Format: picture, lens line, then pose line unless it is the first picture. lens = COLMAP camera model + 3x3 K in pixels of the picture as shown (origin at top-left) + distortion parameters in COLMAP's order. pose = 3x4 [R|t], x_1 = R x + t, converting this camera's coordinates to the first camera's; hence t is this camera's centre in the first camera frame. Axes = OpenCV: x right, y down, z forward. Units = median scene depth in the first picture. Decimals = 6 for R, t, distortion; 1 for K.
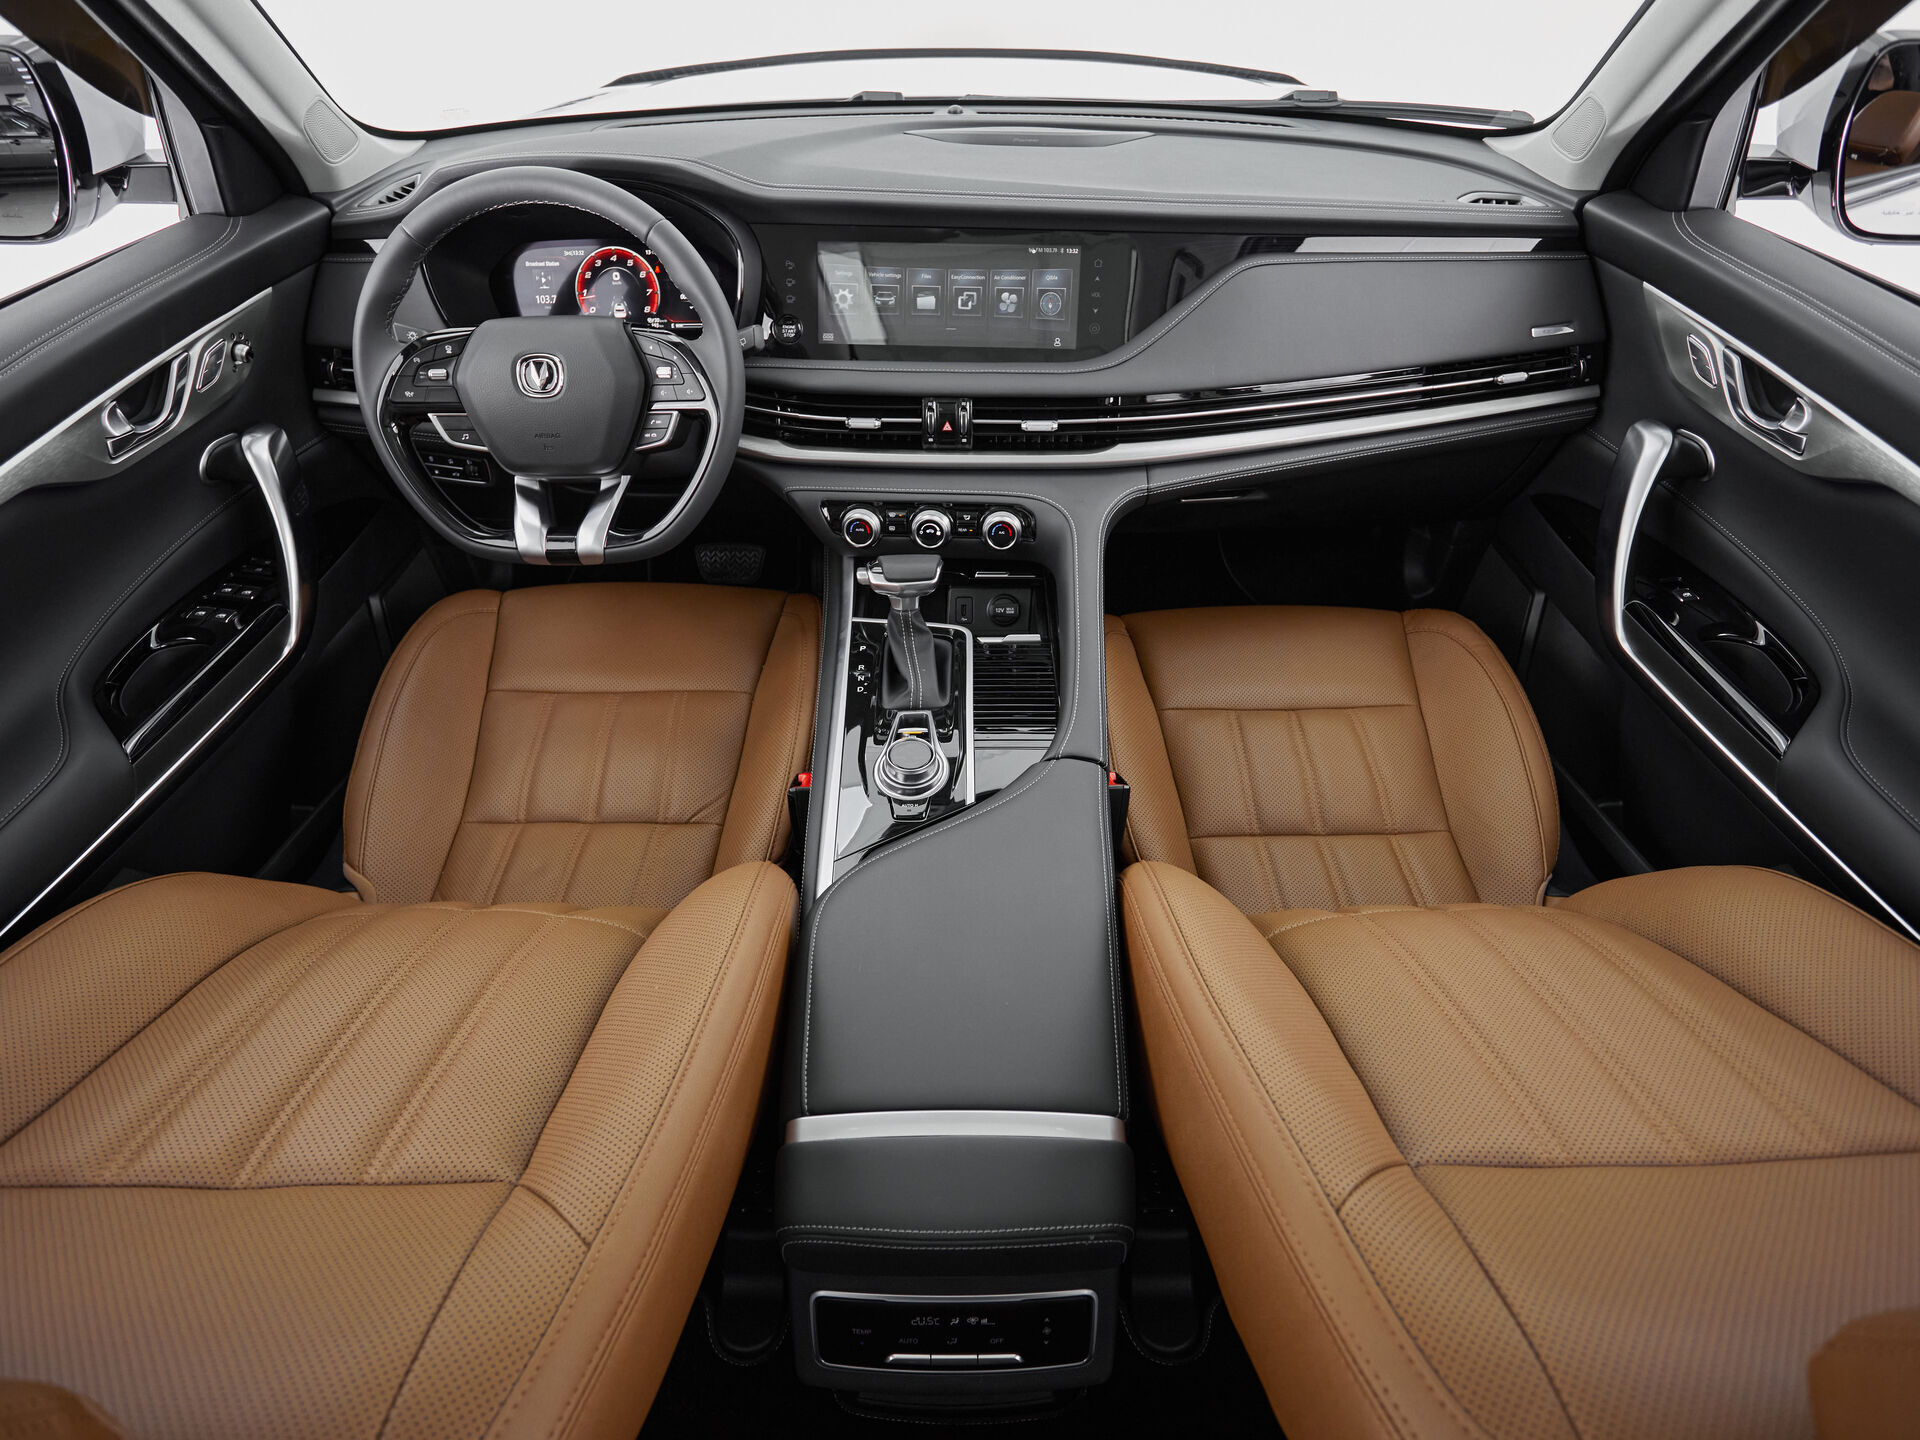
lens RADIAL K [[1016.2, 0, 960.0], [0, 1016.2, 720.0], [0, 0, 1]] dist [-0.001459, -0.001595]
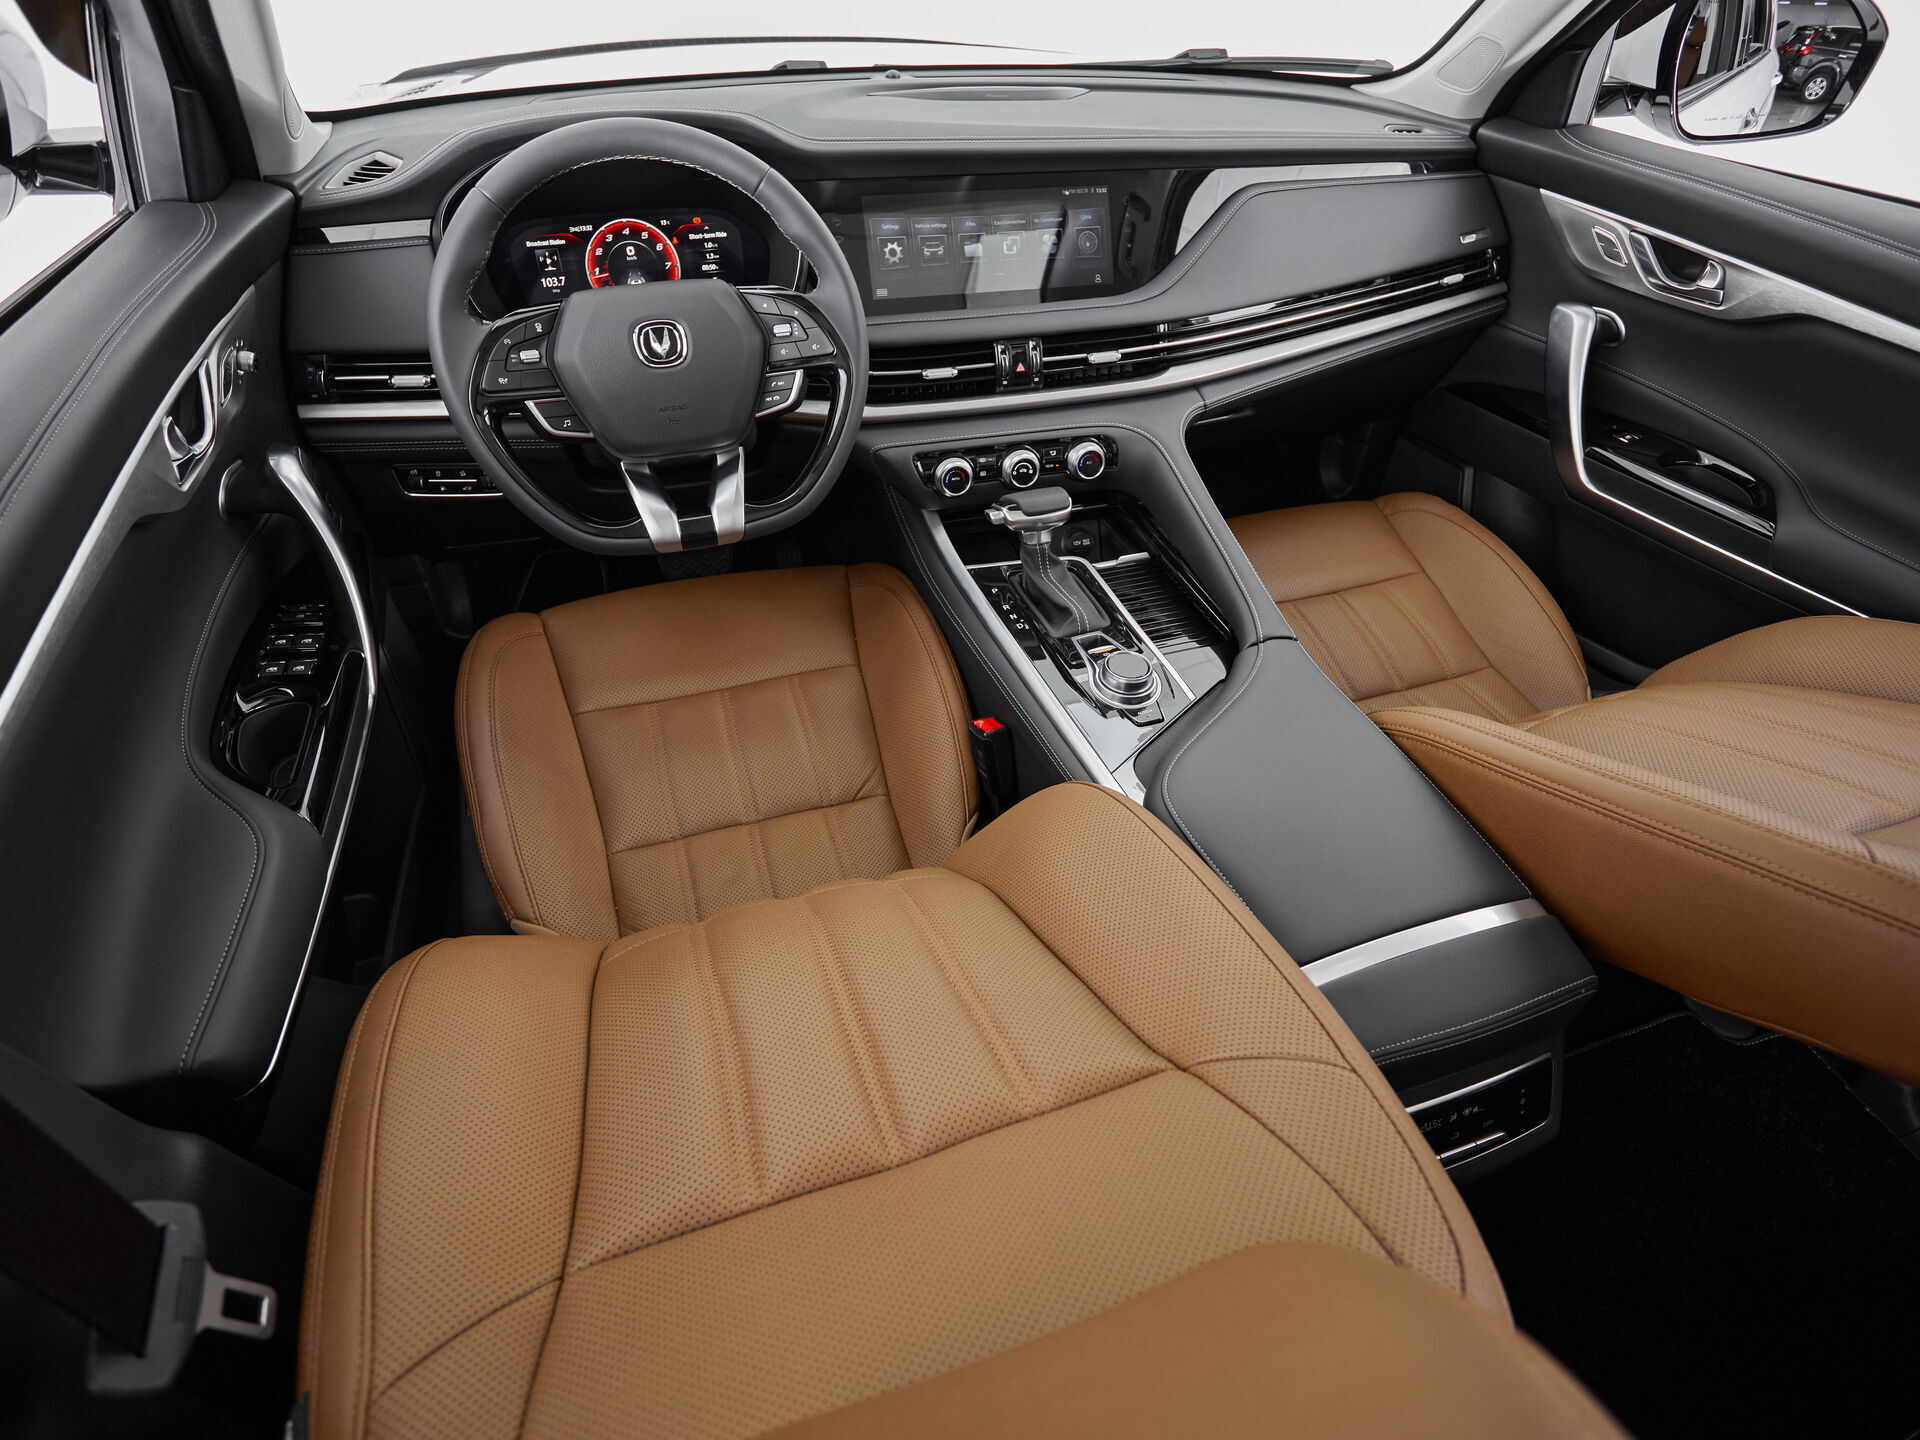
lens RADIAL K [[1016.2, 0, 960.0], [0, 1016.2, 720.0], [0, 0, 1]] dist [-0.001459, -0.001595]
pose [[0.944069, -0.194103, 0.266565, -0.412849], [0.197834, 0.980148, 0.013056, 0.033686], [-0.263807, 0.040410, 0.963729, 0.045020]]
